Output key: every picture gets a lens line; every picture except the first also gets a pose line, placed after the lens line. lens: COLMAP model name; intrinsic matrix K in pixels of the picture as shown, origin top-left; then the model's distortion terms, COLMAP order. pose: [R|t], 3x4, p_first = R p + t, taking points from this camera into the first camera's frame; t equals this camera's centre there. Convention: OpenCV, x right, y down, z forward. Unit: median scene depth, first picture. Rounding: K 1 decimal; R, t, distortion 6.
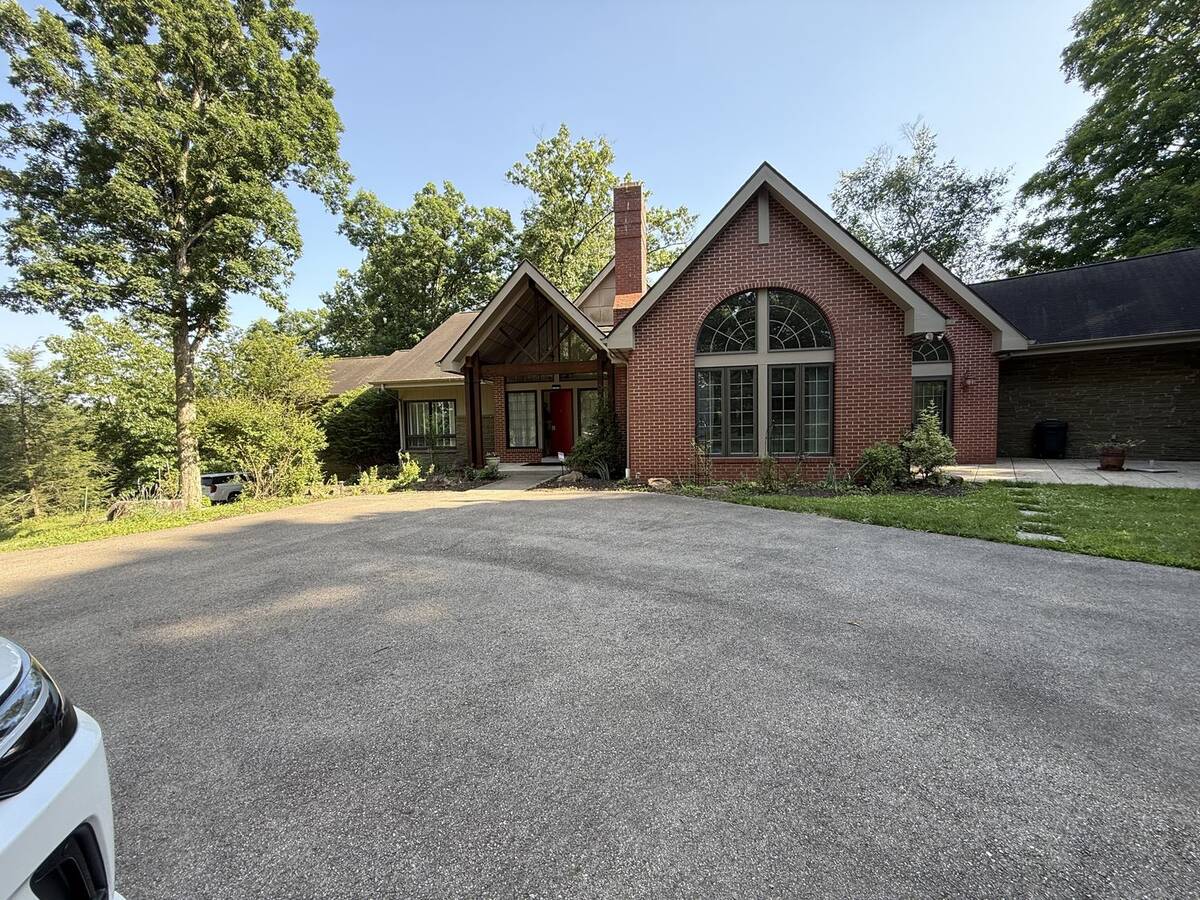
lens RADIAL K [[477.7, 0, 595.8], [0, 477.7, 451.2], [0, 0, 1]] dist [0.000644, -0.000381]
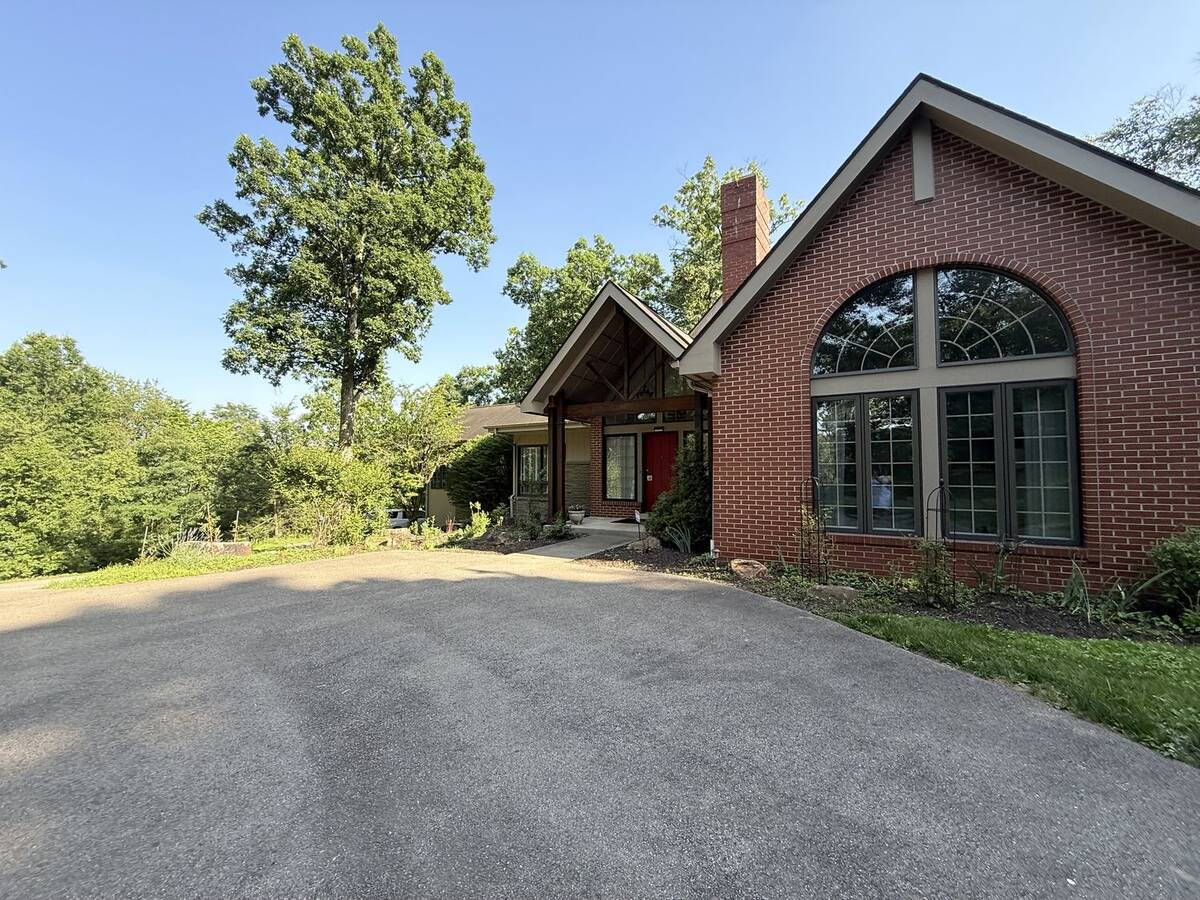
lens RADIAL K [[477.7, 0, 595.8], [0, 477.7, 451.2], [0, 0, 1]] dist [0.000644, -0.000381]
pose [[0.939189, 0.006045, -0.343348, 0.117488], [-0.038520, 0.995389, -0.087842, -0.020815], [0.341234, 0.095726, 0.935091, 0.209826]]
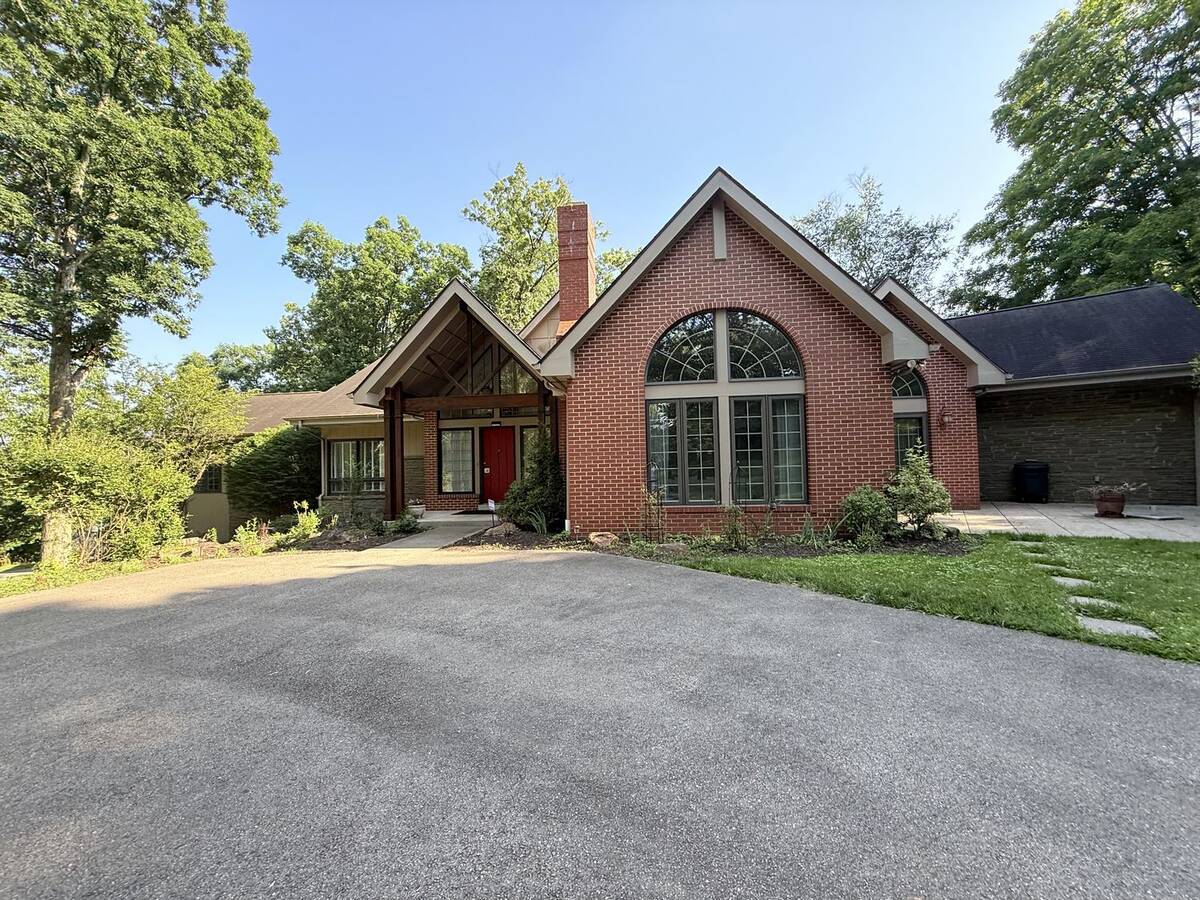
lens RADIAL K [[476.9, 0, 596.8], [0, 476.9, 452.2], [0, 0, 1]] dist [-0.001351, 0.000209]
pose [[0.997493, 0.000020, 0.070768, 0.047217], [0.005891, 0.996505, -0.083327, -0.008885], [-0.070522, 0.083535, 0.994006, 0.132080]]
